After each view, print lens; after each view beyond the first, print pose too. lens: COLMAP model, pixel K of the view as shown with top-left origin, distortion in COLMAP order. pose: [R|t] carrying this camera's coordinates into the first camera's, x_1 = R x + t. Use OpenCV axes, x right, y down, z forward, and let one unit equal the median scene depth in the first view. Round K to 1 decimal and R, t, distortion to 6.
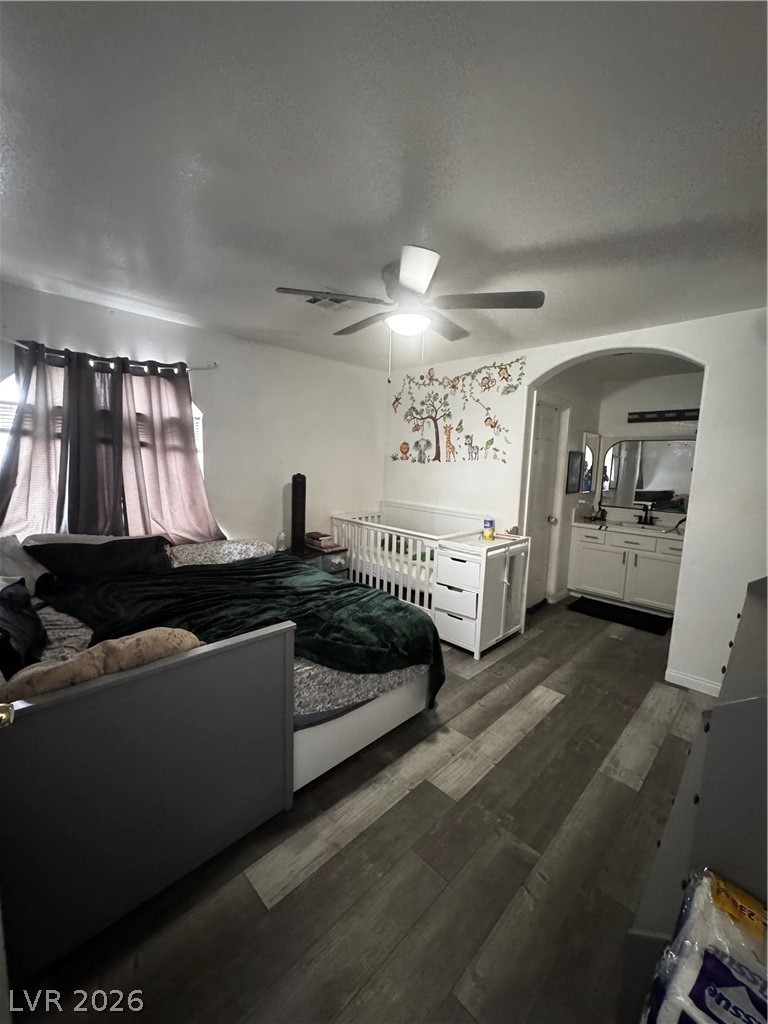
lens RADIAL K [[409.7, 0, 384.0], [0, 409.7, 512.0], [0, 0, 1]] dist [-0.010208, -0.000288]
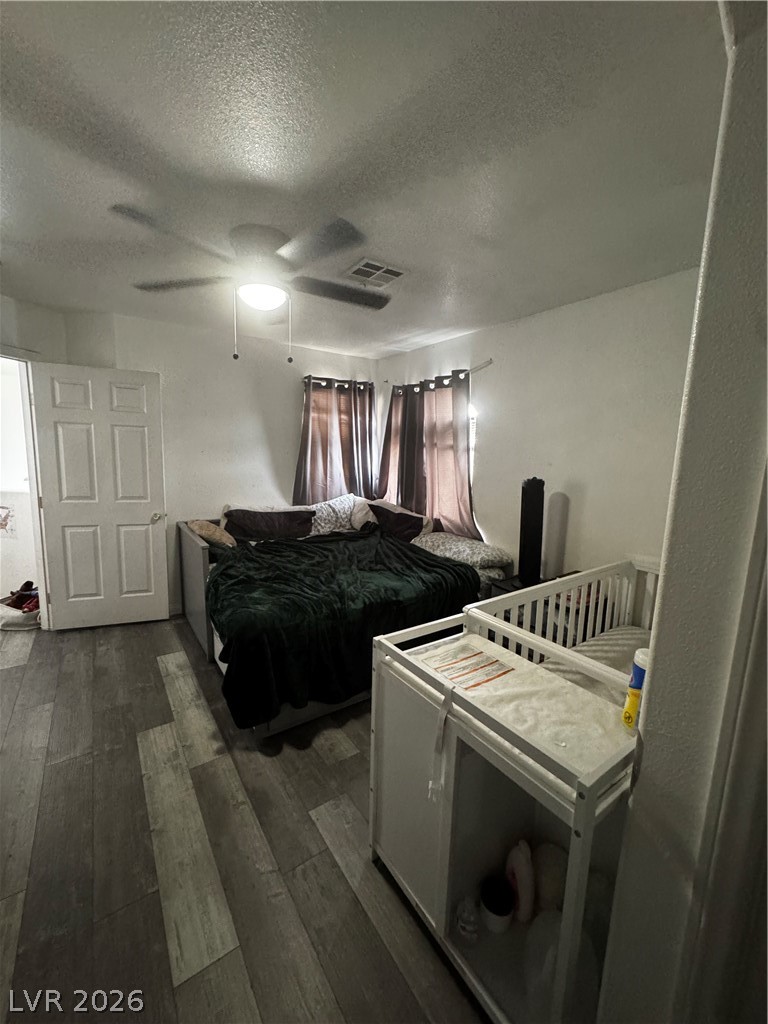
lens RADIAL K [[409.7, 0, 384.0], [0, 409.7, 512.0], [0, 0, 1]] dist [-0.010208, -0.000288]
pose [[-0.175302, 0.106733, -0.978712, 0.789022], [-0.165720, 0.976722, 0.136199, -0.125127], [0.970467, 0.186068, -0.153534, 1.225634]]
